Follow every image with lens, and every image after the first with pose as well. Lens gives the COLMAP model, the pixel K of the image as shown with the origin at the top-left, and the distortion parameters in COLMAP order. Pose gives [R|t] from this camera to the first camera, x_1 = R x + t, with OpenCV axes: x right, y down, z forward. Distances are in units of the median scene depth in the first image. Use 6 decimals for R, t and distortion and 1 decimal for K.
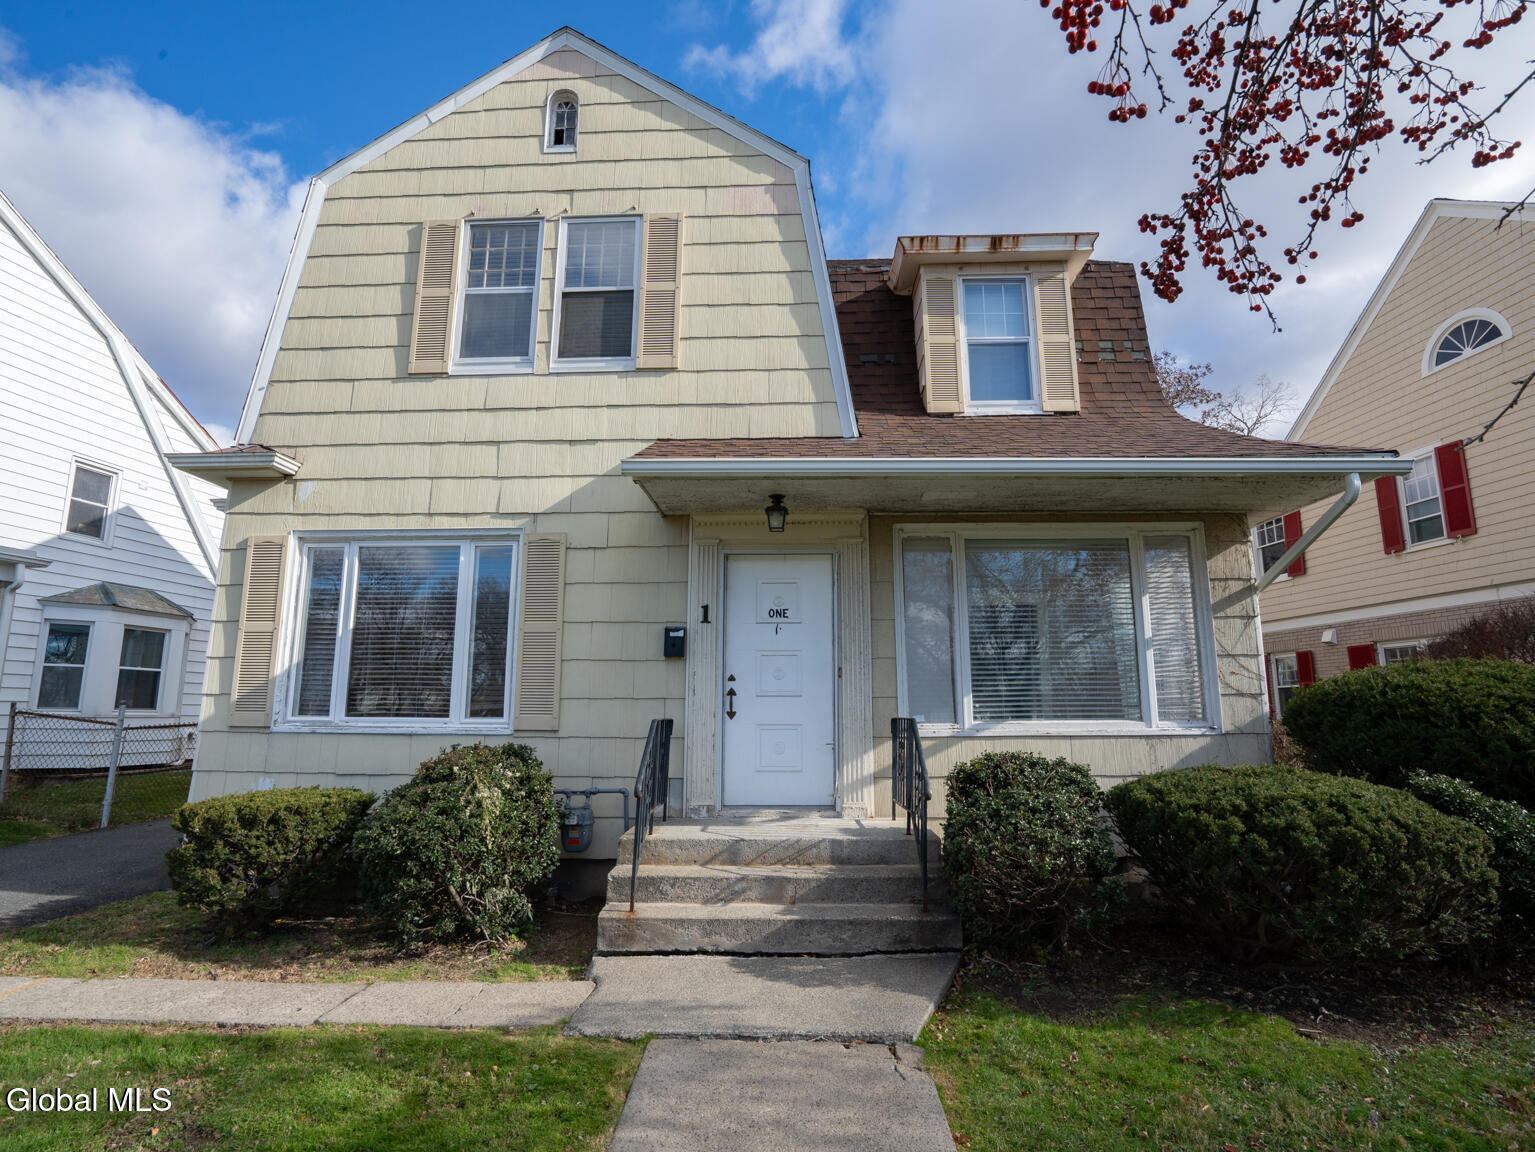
lens RADIAL K [[804.3, 0, 765.8], [0, 804.3, 579.5], [0, 0, 1]] dist [-0.067306, 0.027352]
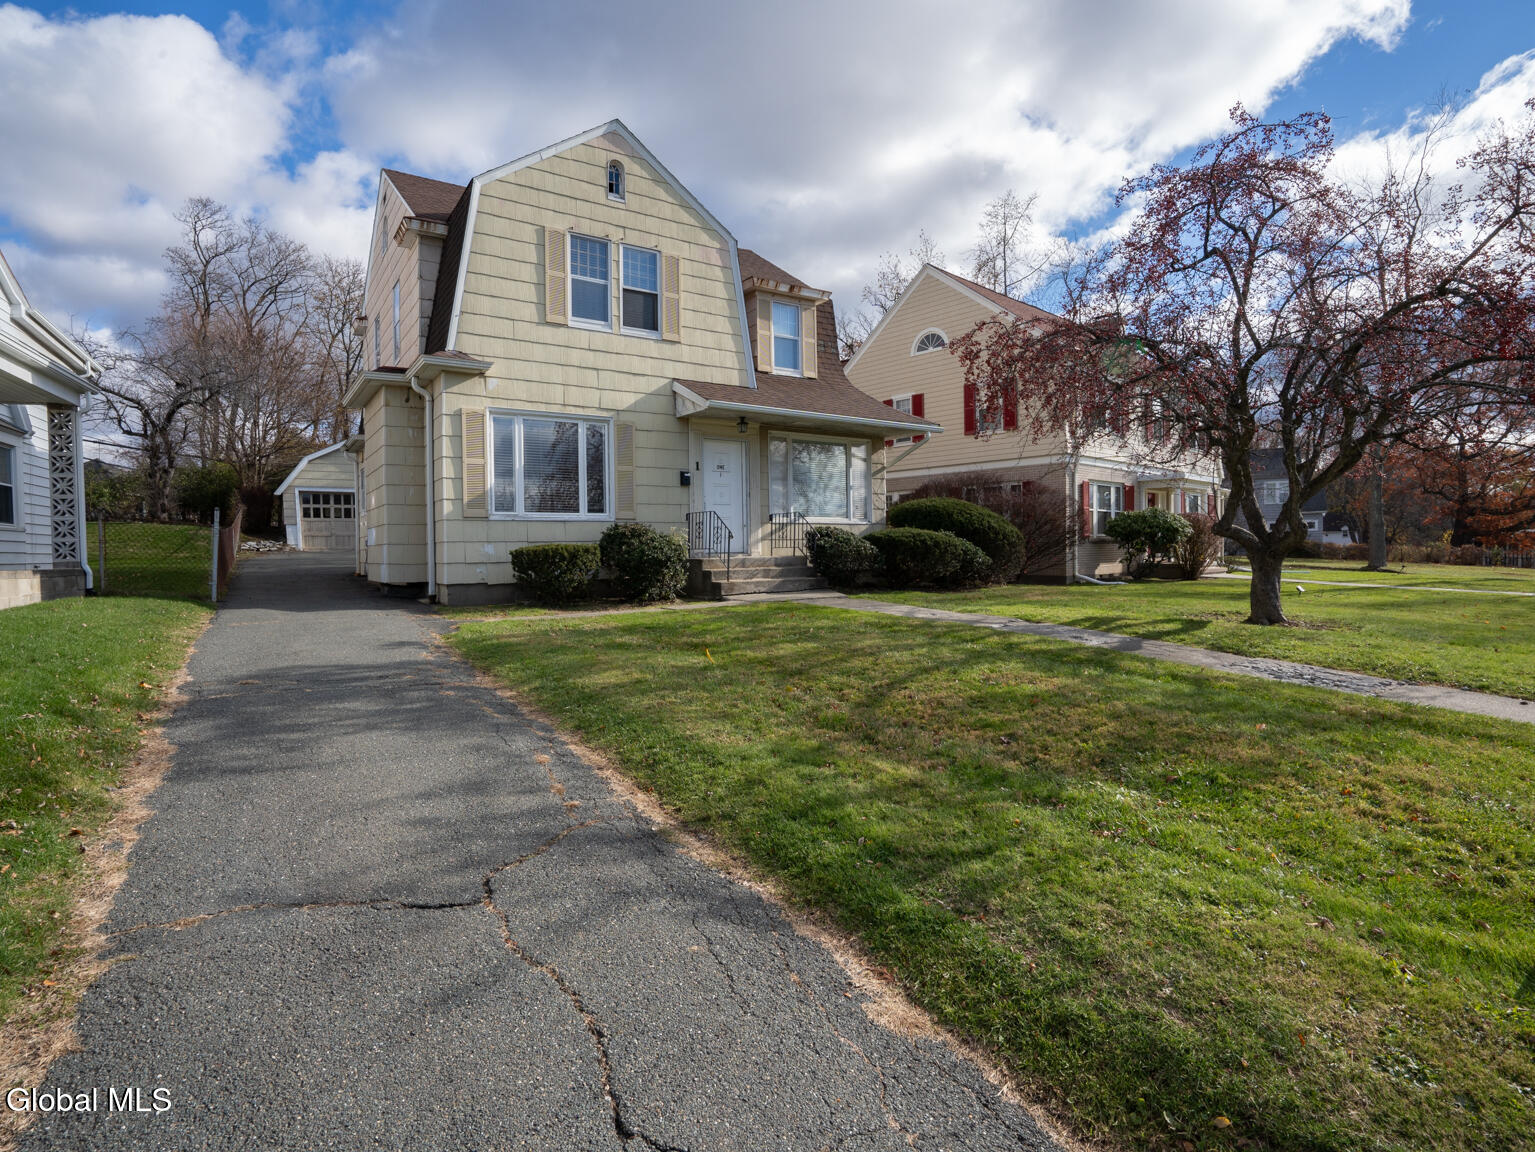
lens RADIAL K [[804.3, 0, 765.8], [0, 804.3, 579.5], [0, 0, 1]] dist [-0.067306, 0.027352]
pose [[0.802123, -0.033647, 0.596210, -1.138931], [-0.087090, 0.981145, 0.172538, -0.043292], [-0.590774, -0.190320, 0.784069, -0.800995]]
